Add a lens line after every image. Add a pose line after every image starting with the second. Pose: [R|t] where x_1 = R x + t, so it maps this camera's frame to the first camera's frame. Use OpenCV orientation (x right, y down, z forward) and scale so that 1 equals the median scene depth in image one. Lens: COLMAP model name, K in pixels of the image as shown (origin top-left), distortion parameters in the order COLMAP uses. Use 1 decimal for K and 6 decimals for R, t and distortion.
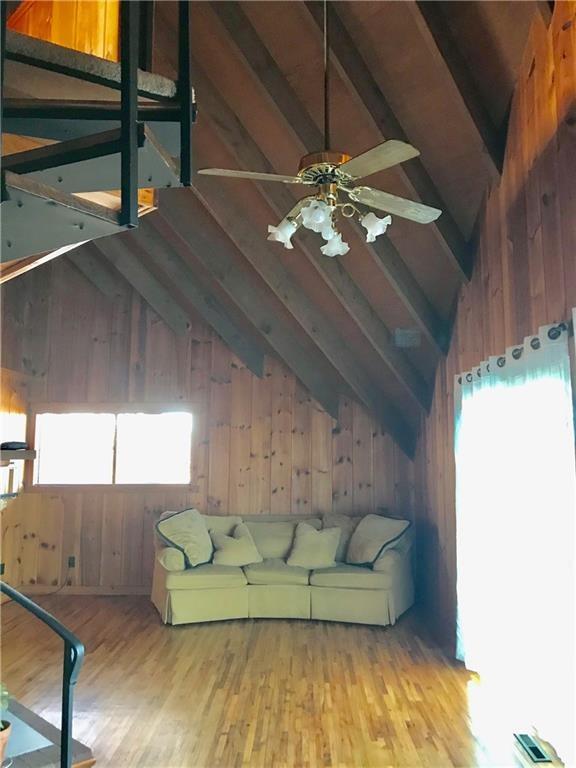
lens RADIAL K [[627.2, 0, 288.0], [0, 627.2, 384.0], [0, 0, 1]] dist [0.027640, -0.011020]
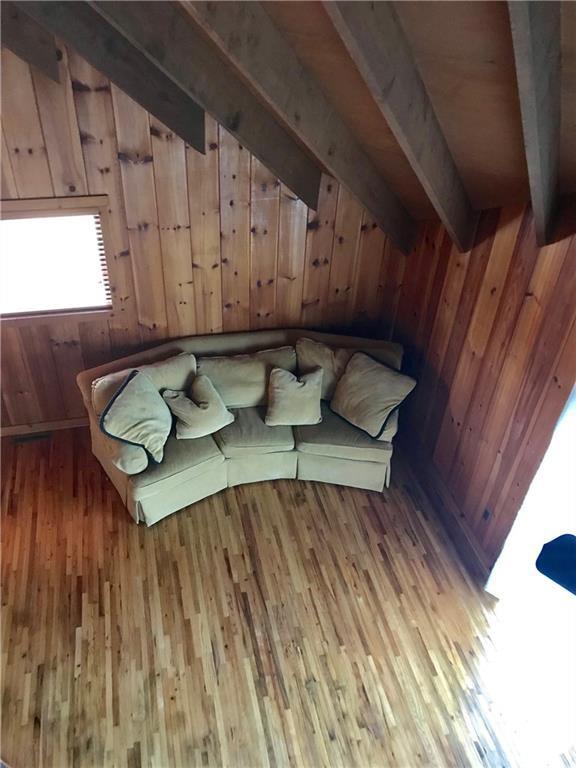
lens RADIAL K [[627.2, 0, 288.0], [0, 627.2, 384.0], [0, 0, 1]] dist [0.027640, -0.011020]
pose [[0.965307, -0.130005, 0.226452, -0.190501], [-0.069195, 0.708878, 0.701928, -0.418687], [-0.251781, -0.693246, 0.675290, 0.576436]]
